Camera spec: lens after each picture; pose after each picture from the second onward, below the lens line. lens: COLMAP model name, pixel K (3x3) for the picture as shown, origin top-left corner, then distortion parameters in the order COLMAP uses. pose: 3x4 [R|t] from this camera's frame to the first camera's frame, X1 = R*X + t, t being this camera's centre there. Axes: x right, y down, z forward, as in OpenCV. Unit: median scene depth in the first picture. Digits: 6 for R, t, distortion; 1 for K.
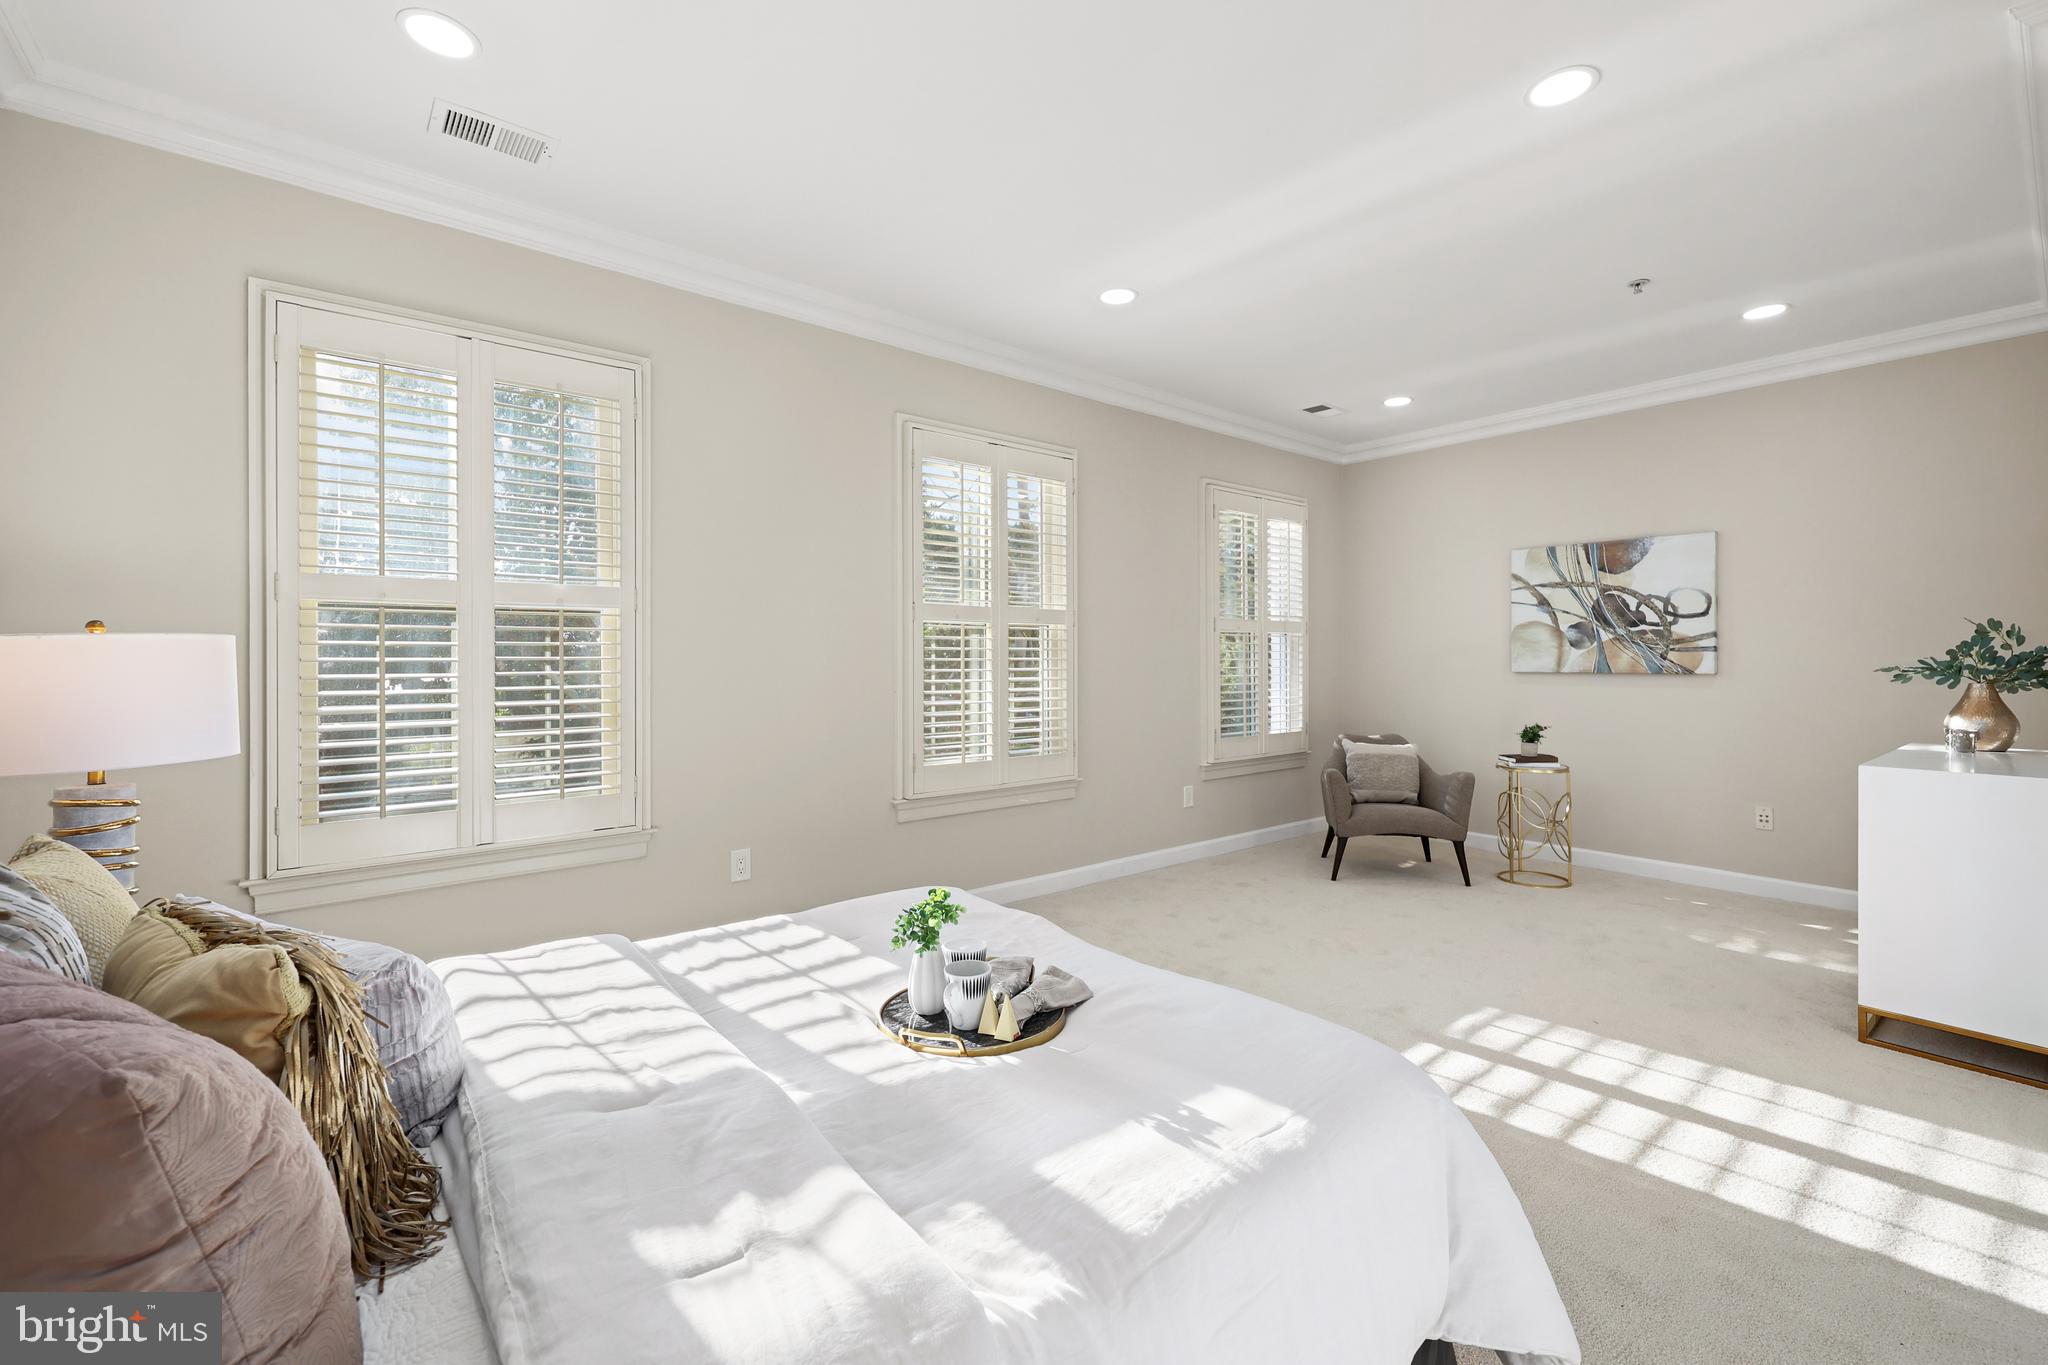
lens RADIAL K [[833.3, 0, 1020.4], [0, 833.3, 667.7], [0, 0, 1]] dist [-0.001996, -0.000130]
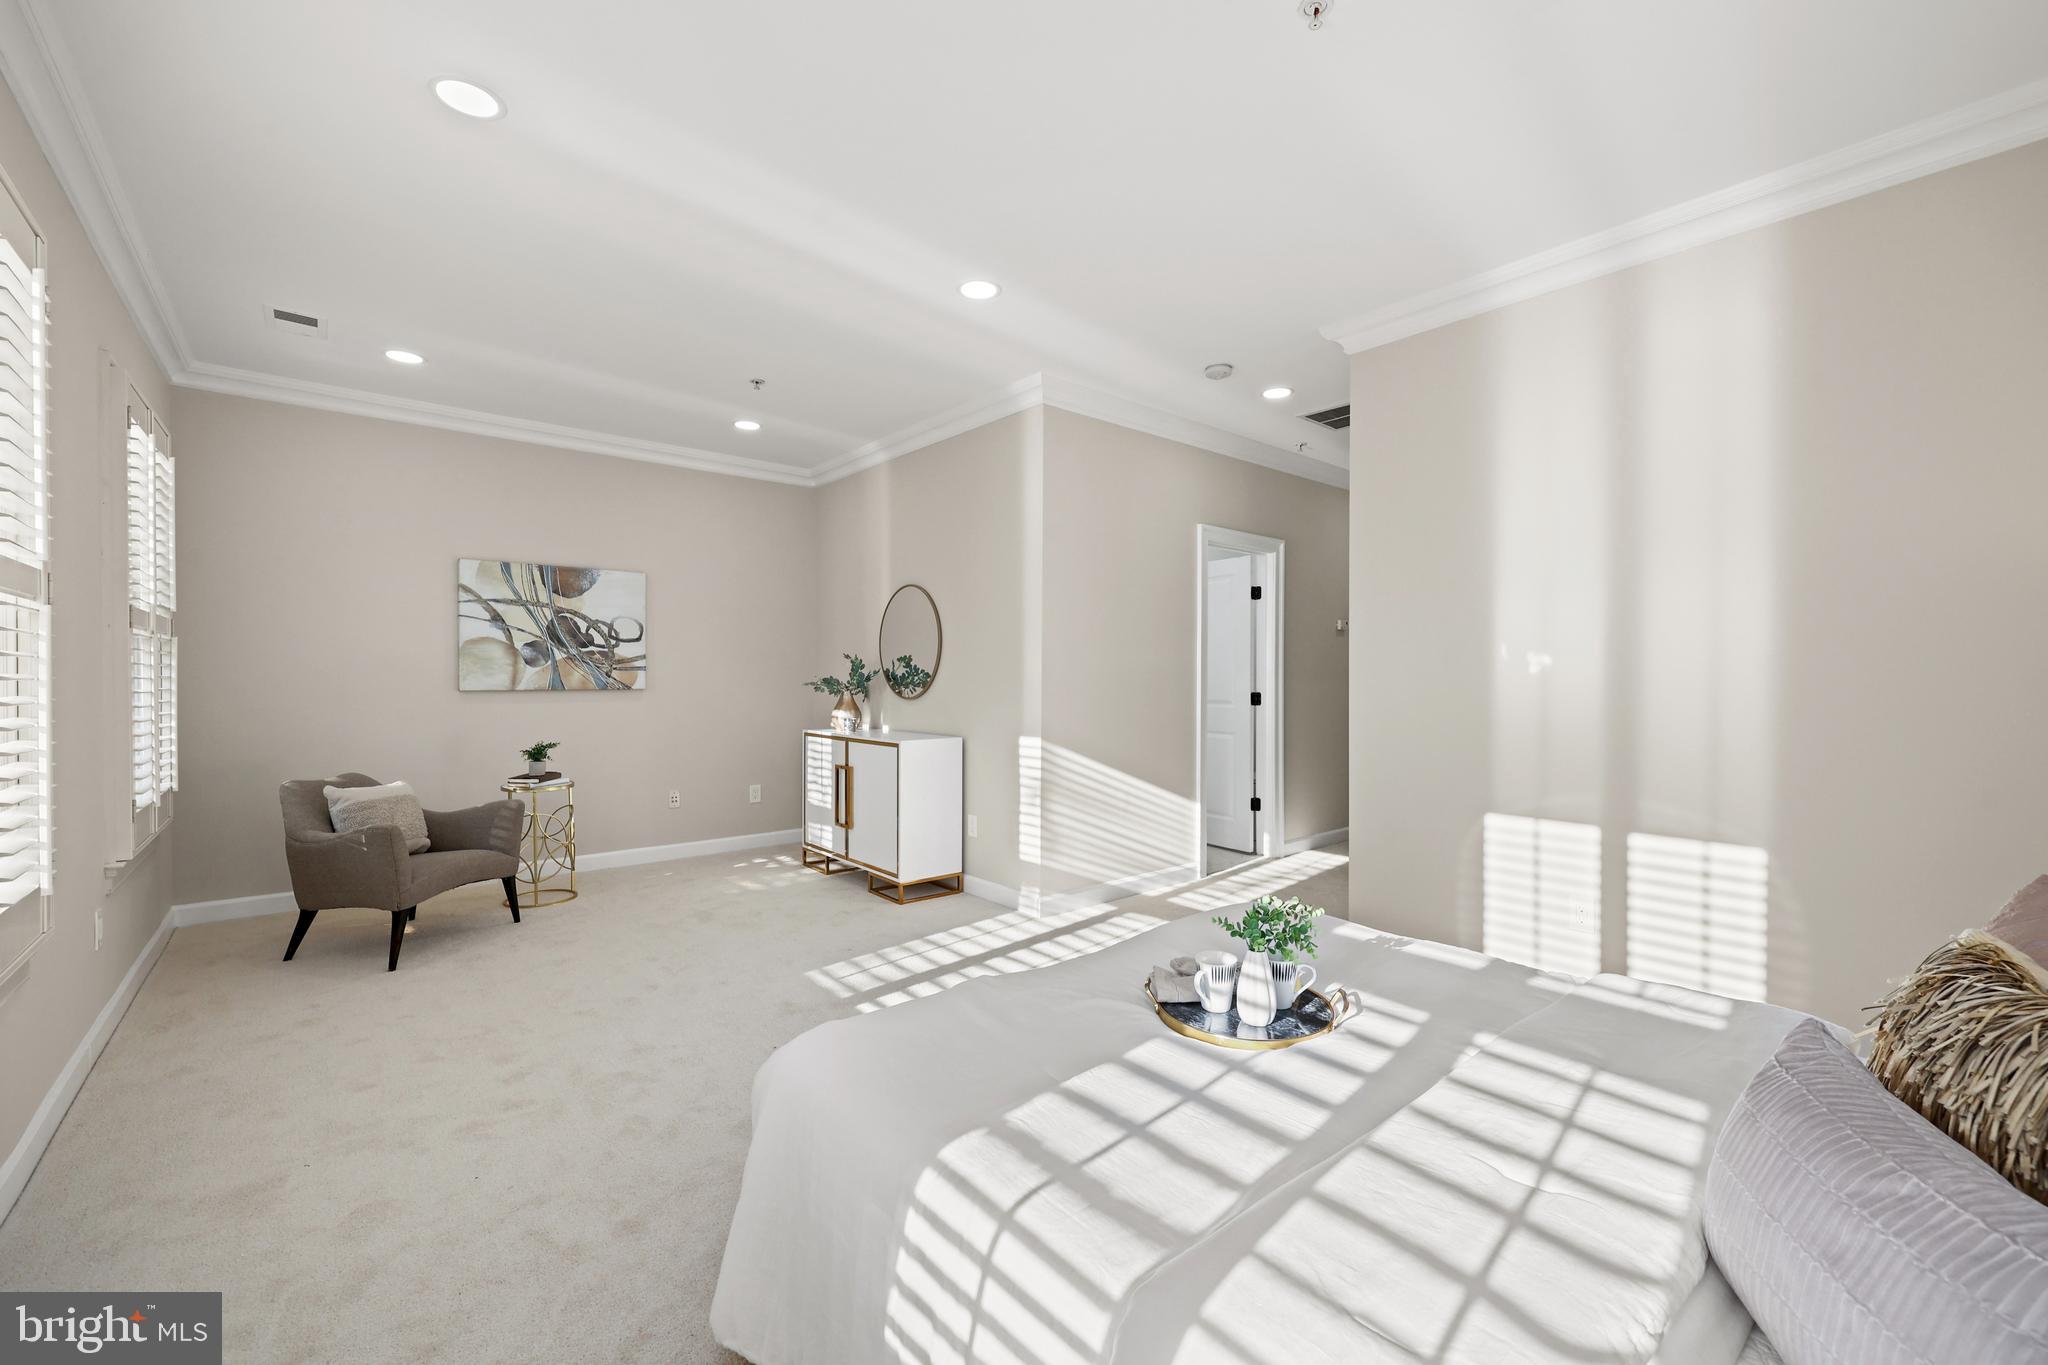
lens RADIAL K [[833.3, 0, 1020.8], [0, 833.3, 681.3], [0, 0, 1]] dist [-0.001996, -0.000130]
pose [[-0.019189, -0.004762, 0.999805, -0.383380], [0.009511, 0.999943, 0.004945, -0.004401], [-0.999771, 0.009604, -0.019142, 0.442796]]
